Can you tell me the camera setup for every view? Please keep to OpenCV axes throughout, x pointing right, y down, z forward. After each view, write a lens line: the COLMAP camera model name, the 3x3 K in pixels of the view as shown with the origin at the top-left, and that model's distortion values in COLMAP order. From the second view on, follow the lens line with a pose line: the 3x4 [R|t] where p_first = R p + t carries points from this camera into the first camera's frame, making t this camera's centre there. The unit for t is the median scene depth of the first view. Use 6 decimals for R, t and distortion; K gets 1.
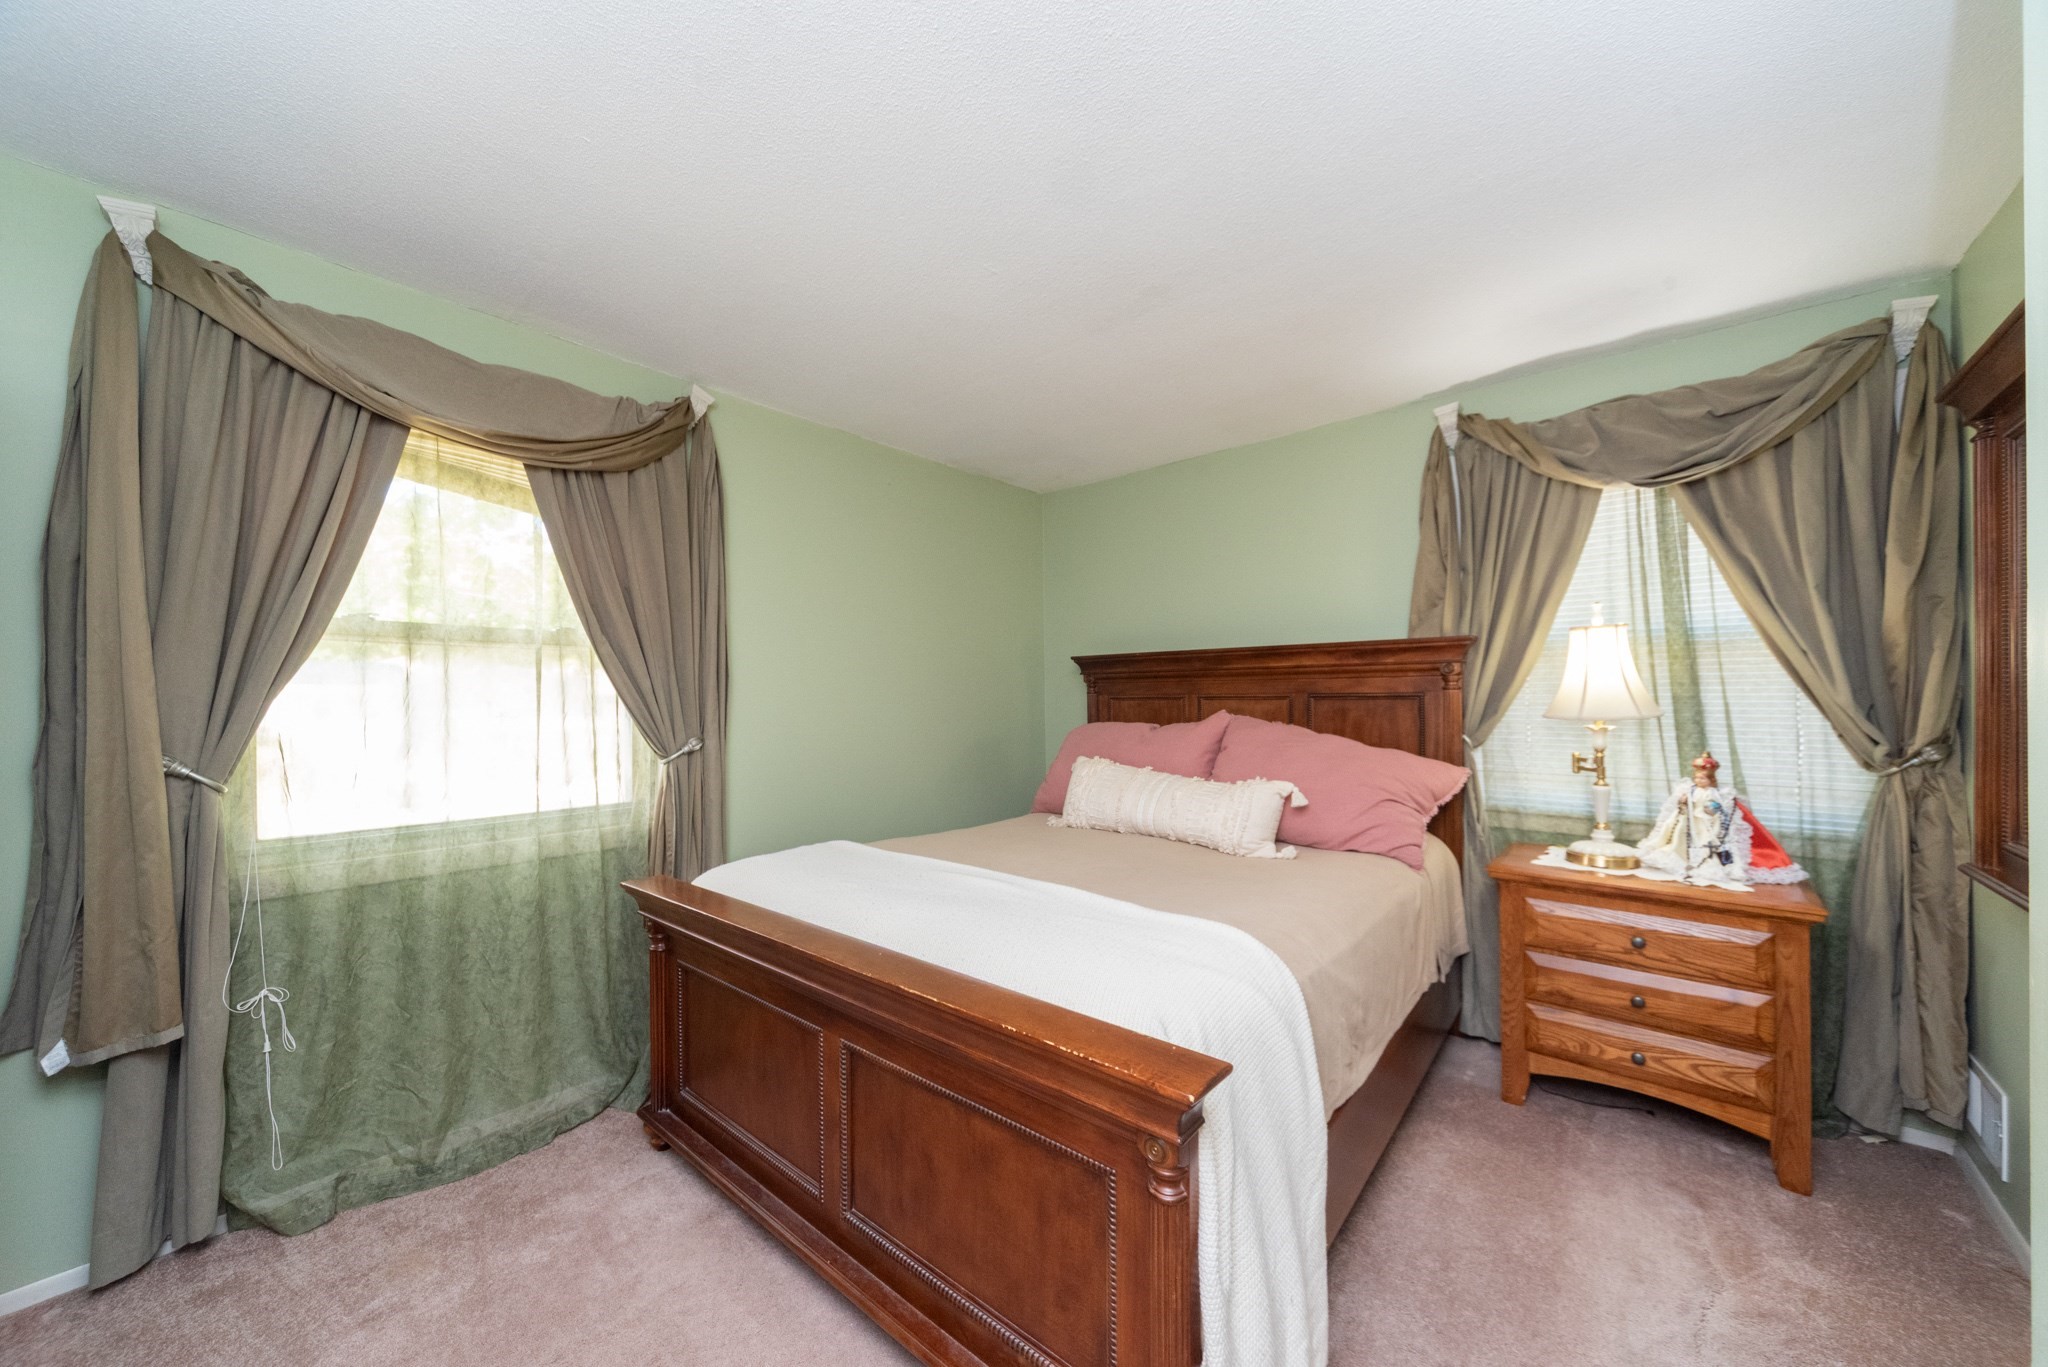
lens RADIAL K [[713.0, 0, 1018.9], [0, 713.0, 695.9], [0, 0, 1]] dist [0.001545, -0.000168]
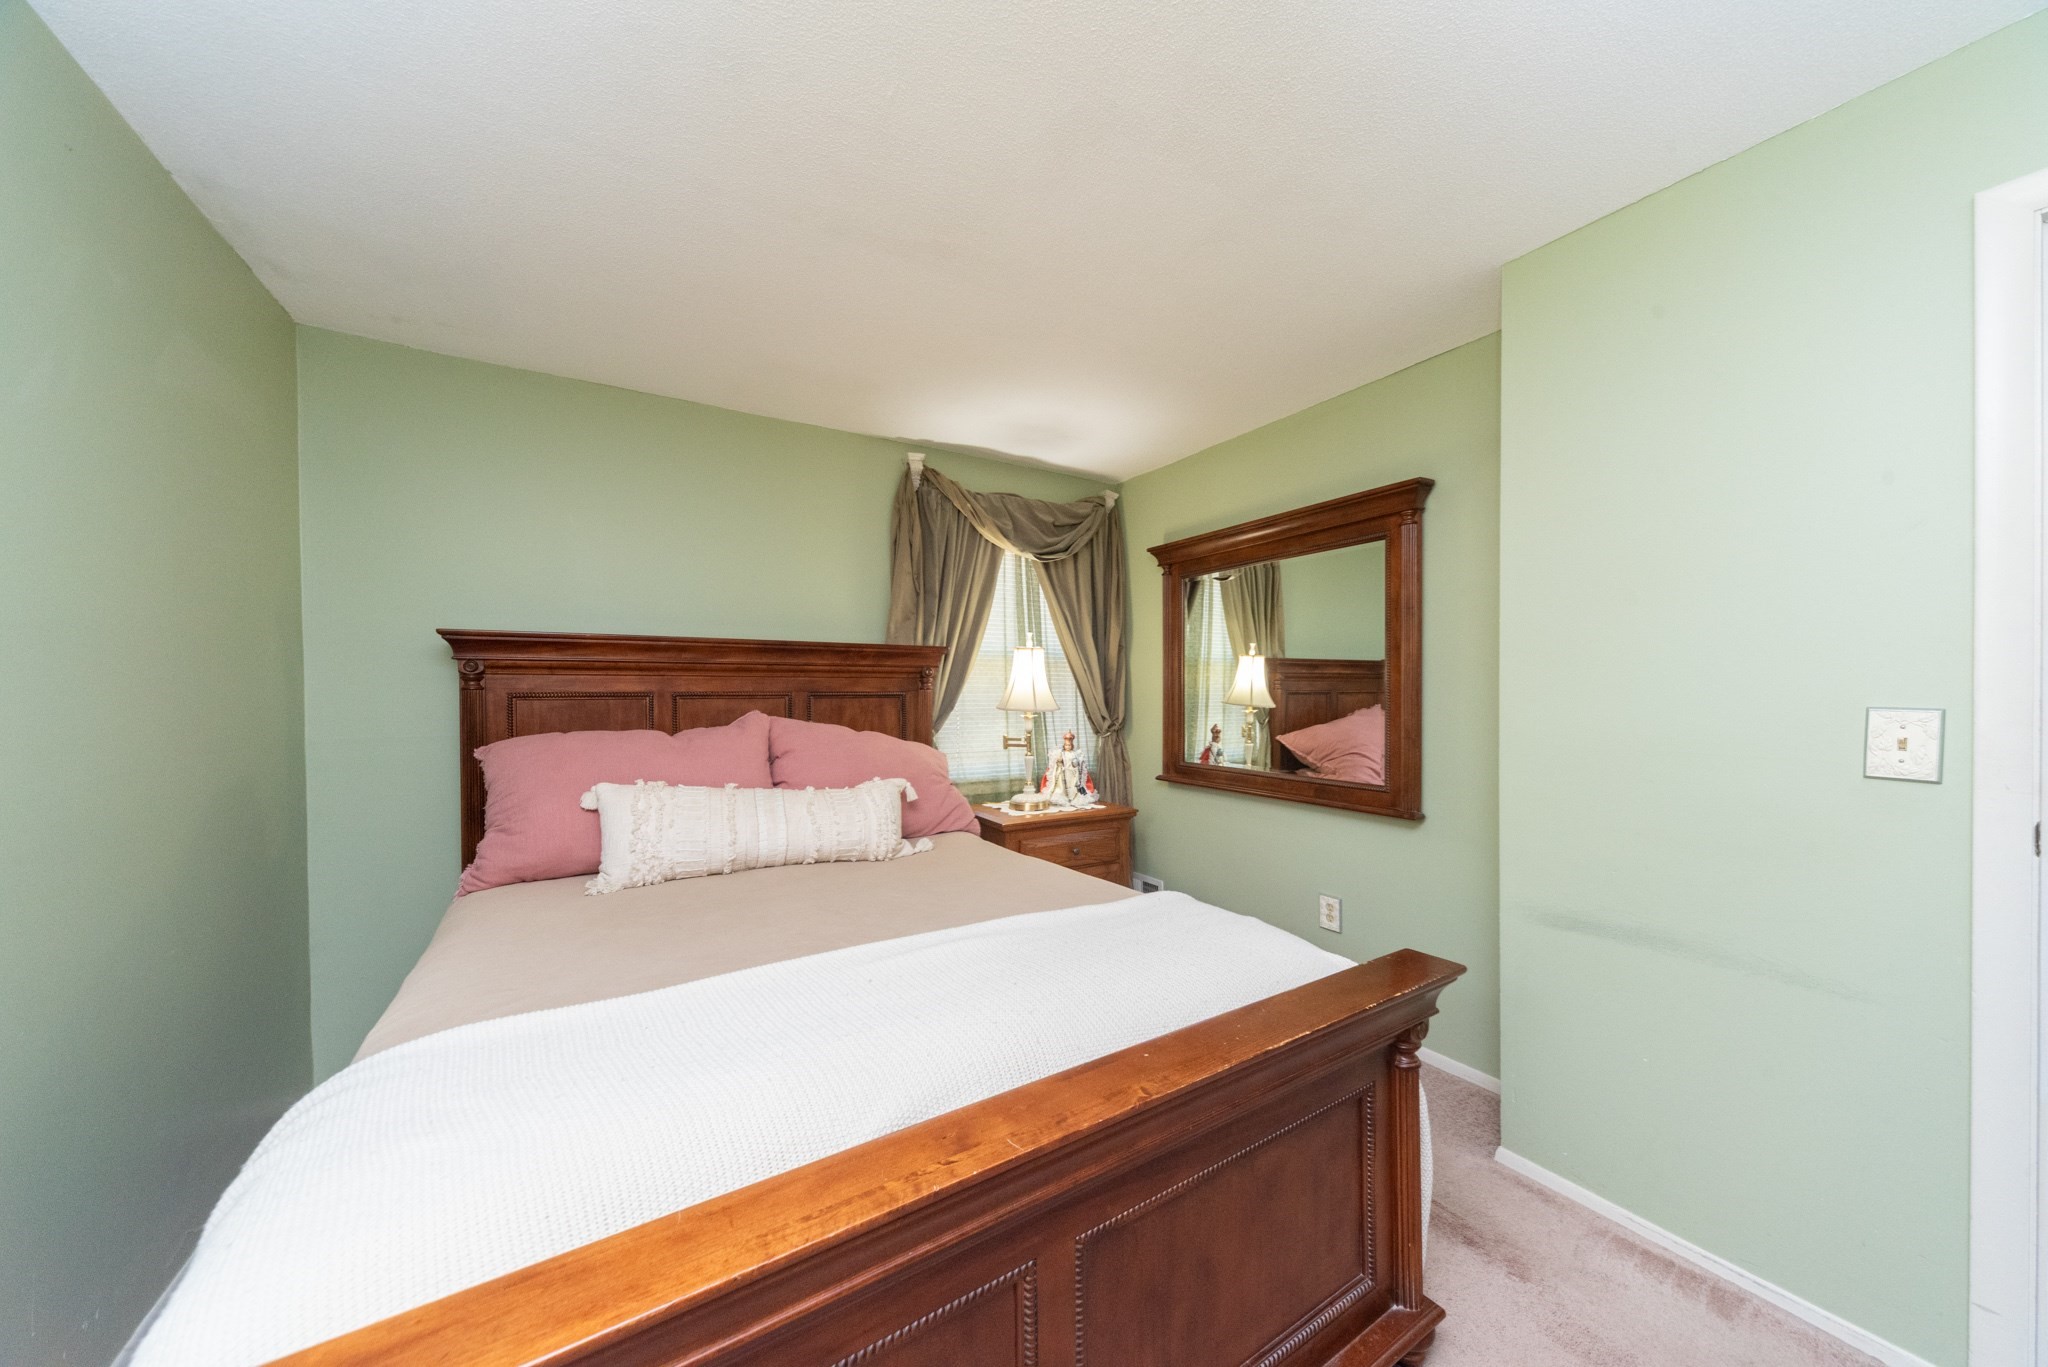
lens RADIAL K [[682.0, 0, 1024.2], [0, 682.0, 699.2], [0, 0, 1]] dist [0.000540, -0.000023]
pose [[0.320065, -0.002546, 0.947392, -0.510589], [-0.002235, 0.999992, 0.003443, 0.003740], [-0.947393, -0.003219, 0.320057, 0.538688]]
